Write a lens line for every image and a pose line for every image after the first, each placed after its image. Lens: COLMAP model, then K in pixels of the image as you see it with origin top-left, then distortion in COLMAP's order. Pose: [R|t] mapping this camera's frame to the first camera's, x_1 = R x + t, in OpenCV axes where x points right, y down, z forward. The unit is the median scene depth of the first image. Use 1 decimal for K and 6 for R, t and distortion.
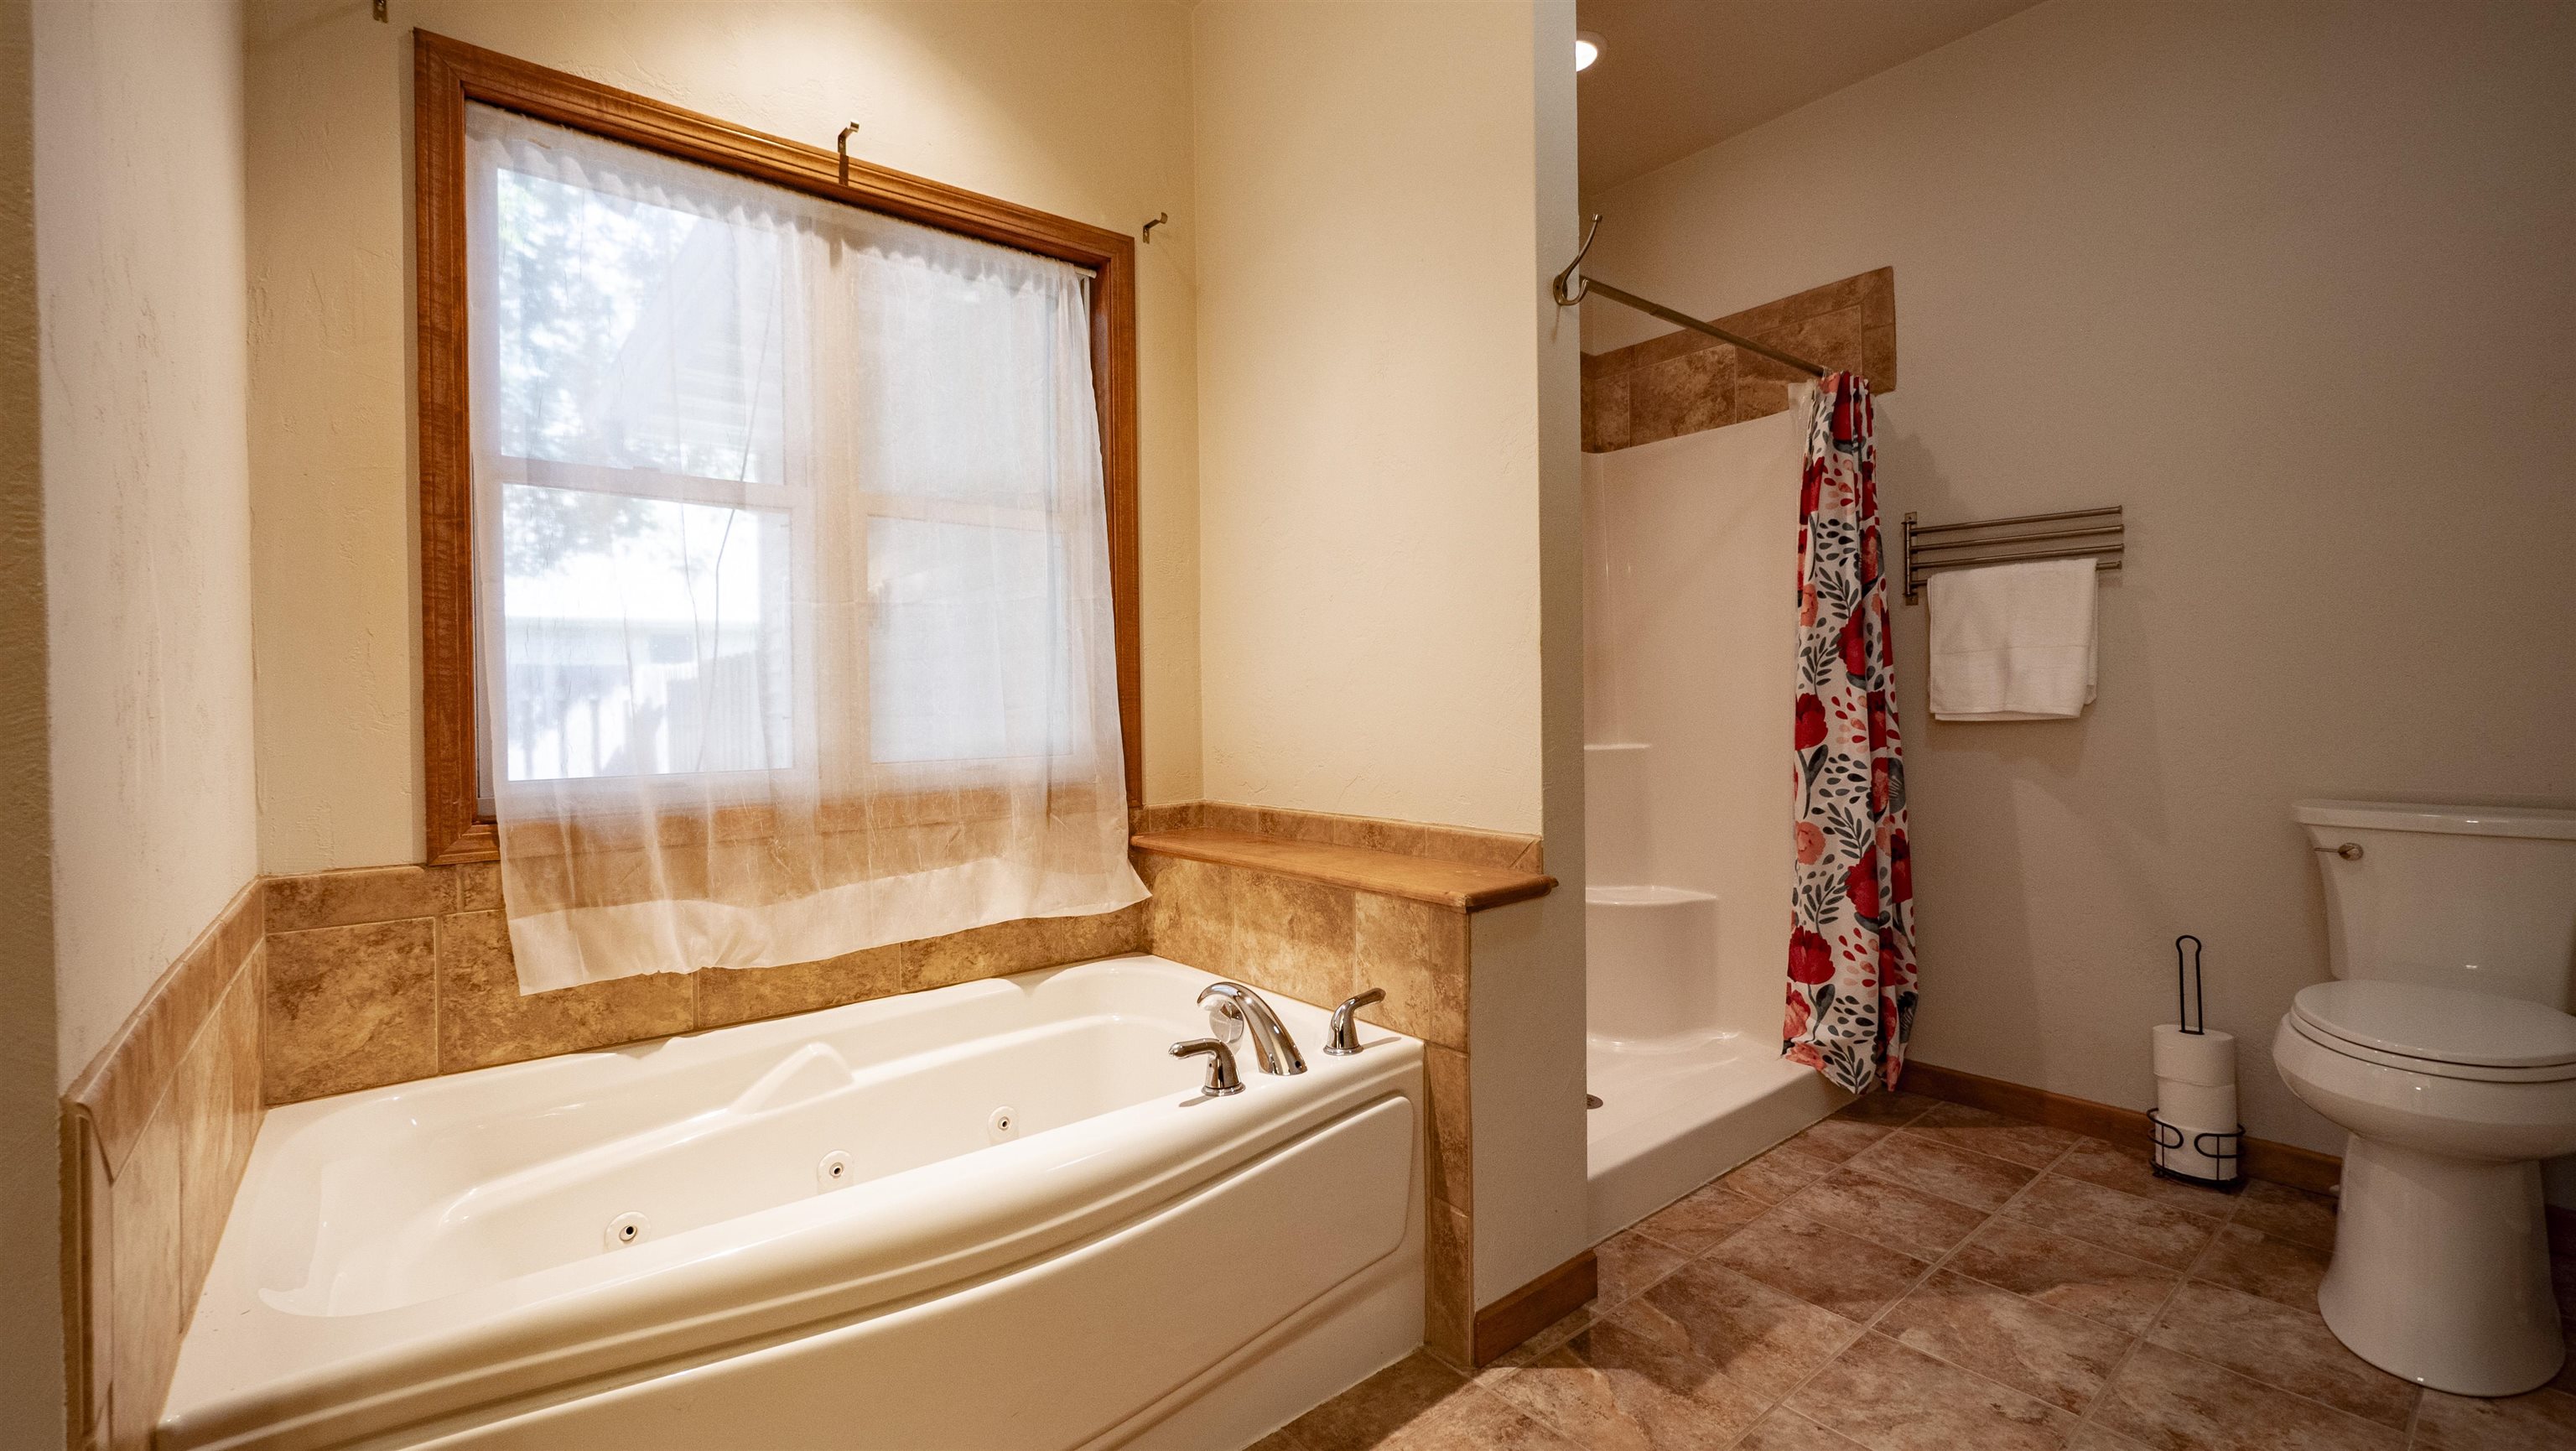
lens RADIAL K [[1091.9, 0, 1270.4], [0, 1091.9, 710.8], [0, 0, 1]] dist [-0.002835, 0.000525]
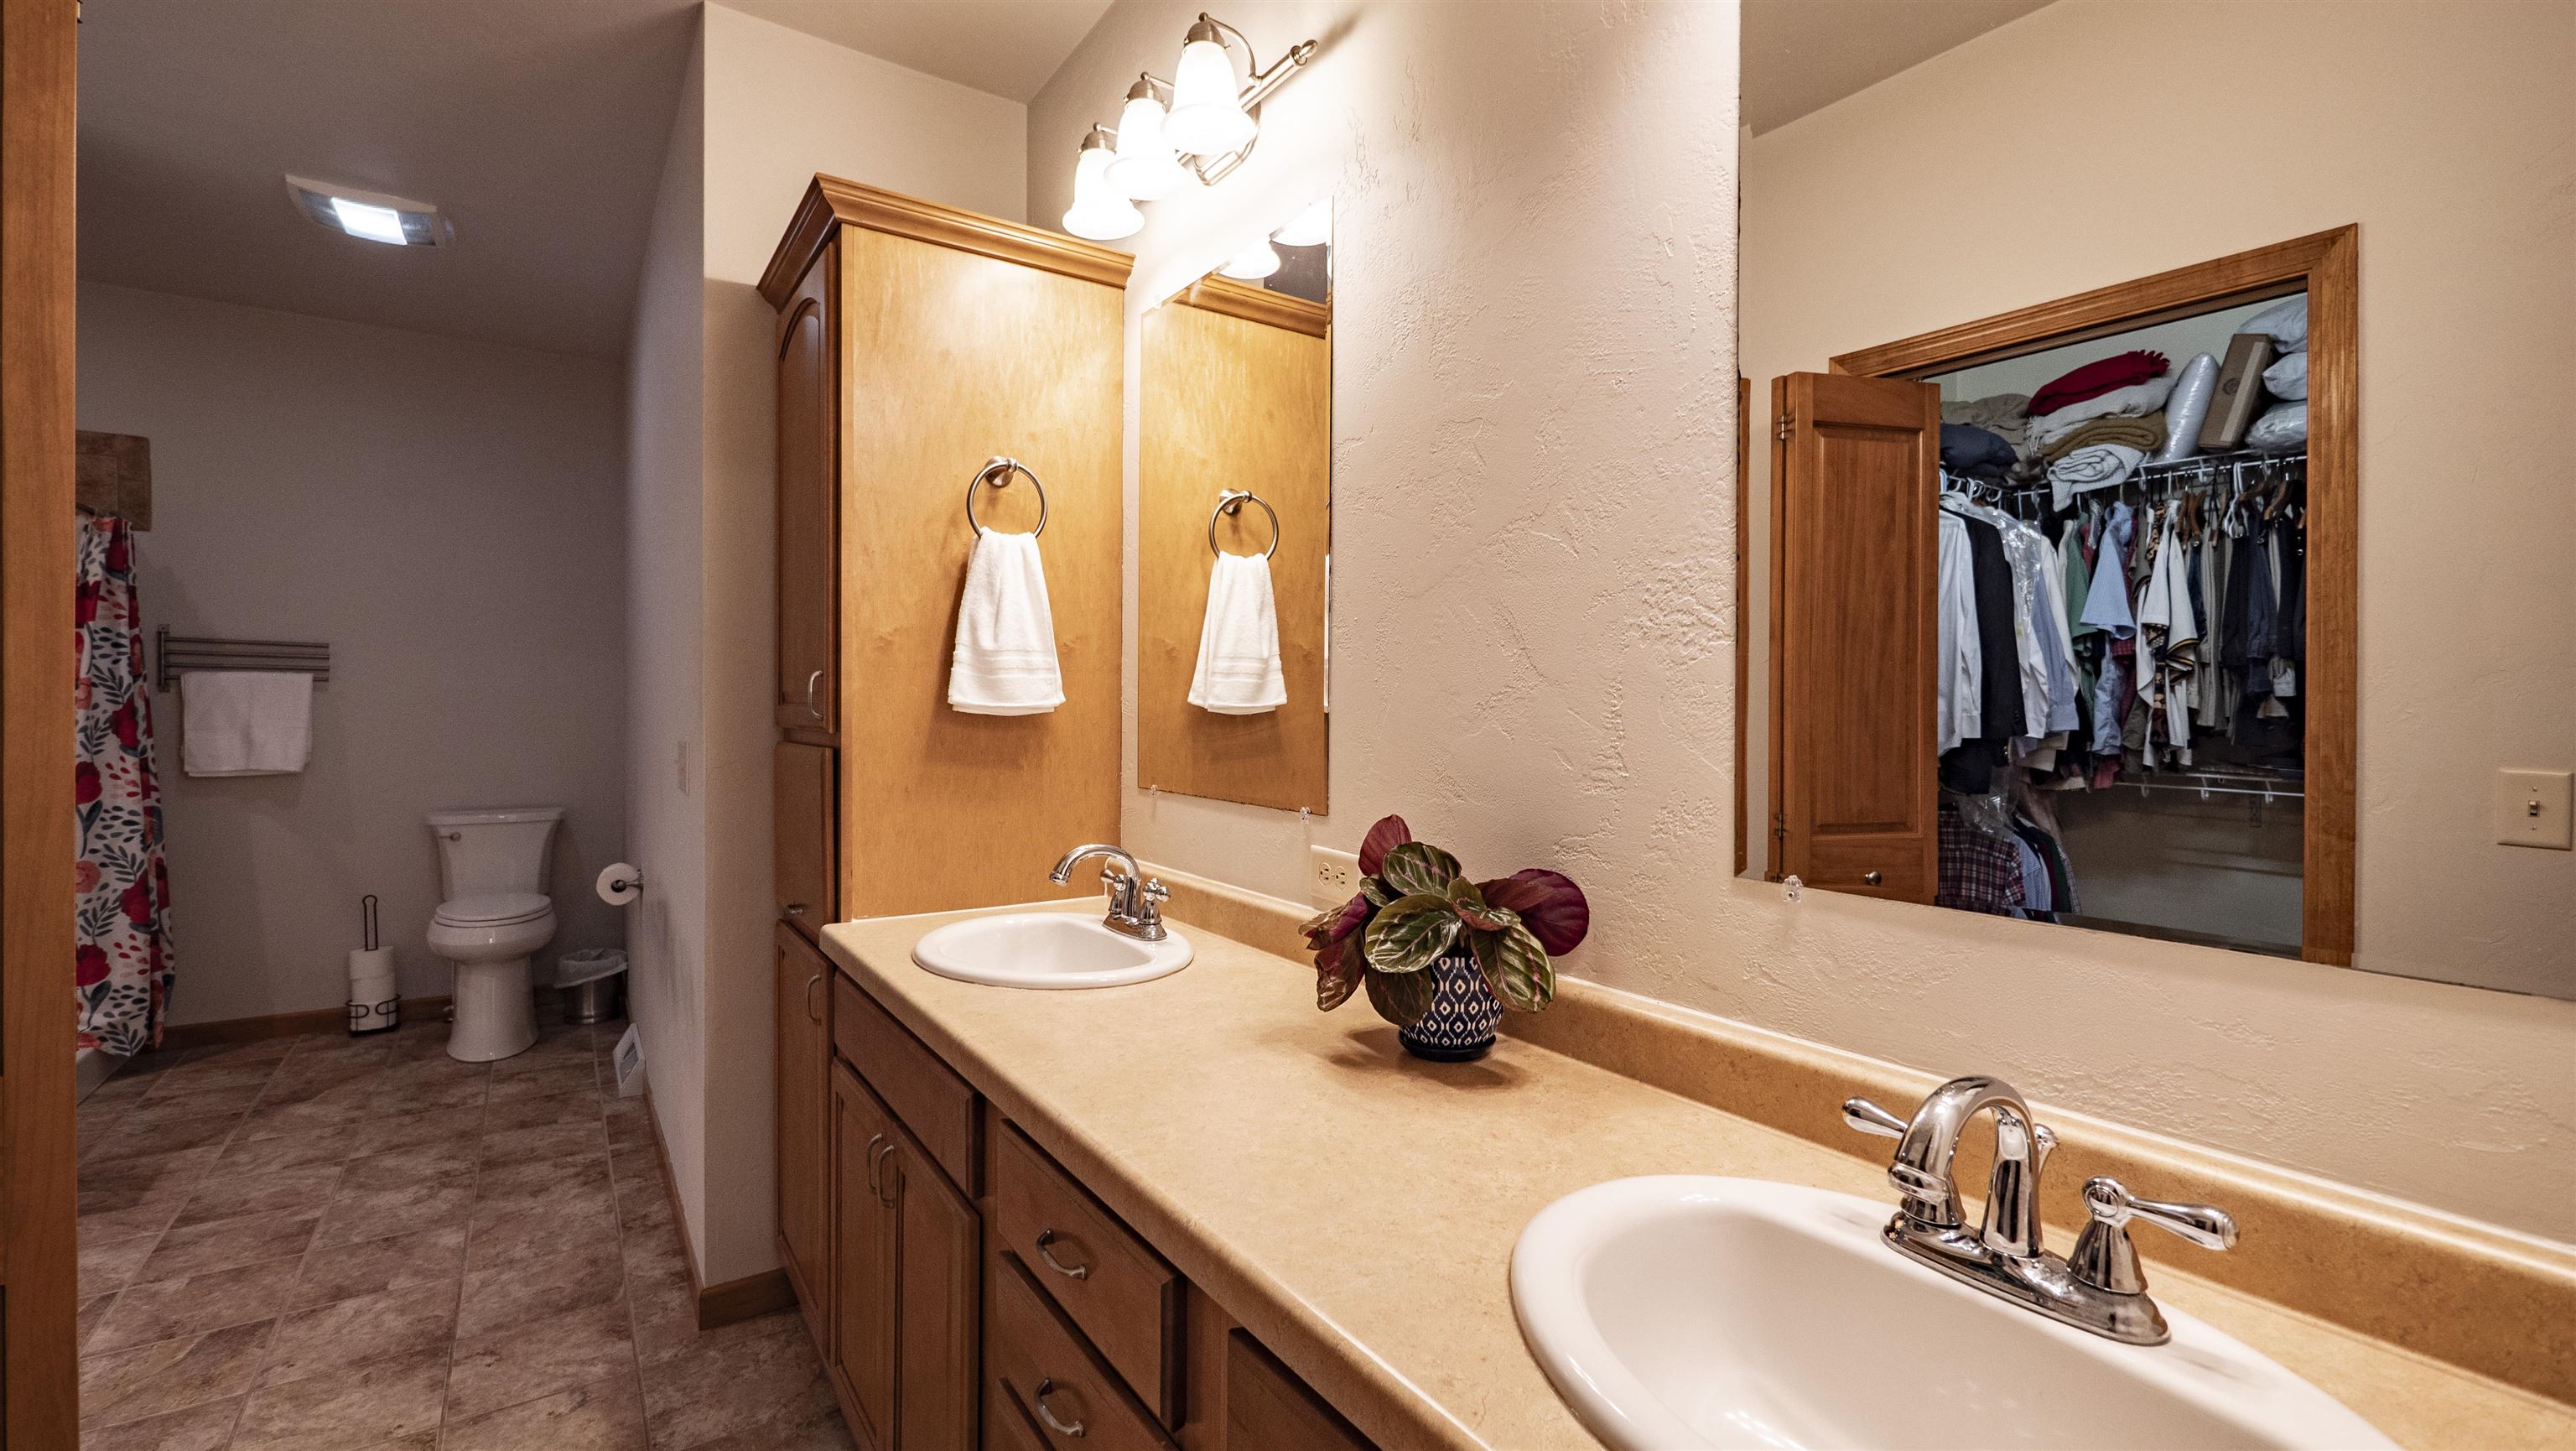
lens RADIAL K [[1091.9, 0, 1269.5], [0, 1091.9, 716.4], [0, 0, 1]] dist [-0.002835, 0.000525]
pose [[0.090480, 0.004715, 0.995887, -0.674669], [-0.001195, 0.999989, -0.004626, -0.065546], [-0.995898, -0.000771, 0.090485, -0.523424]]
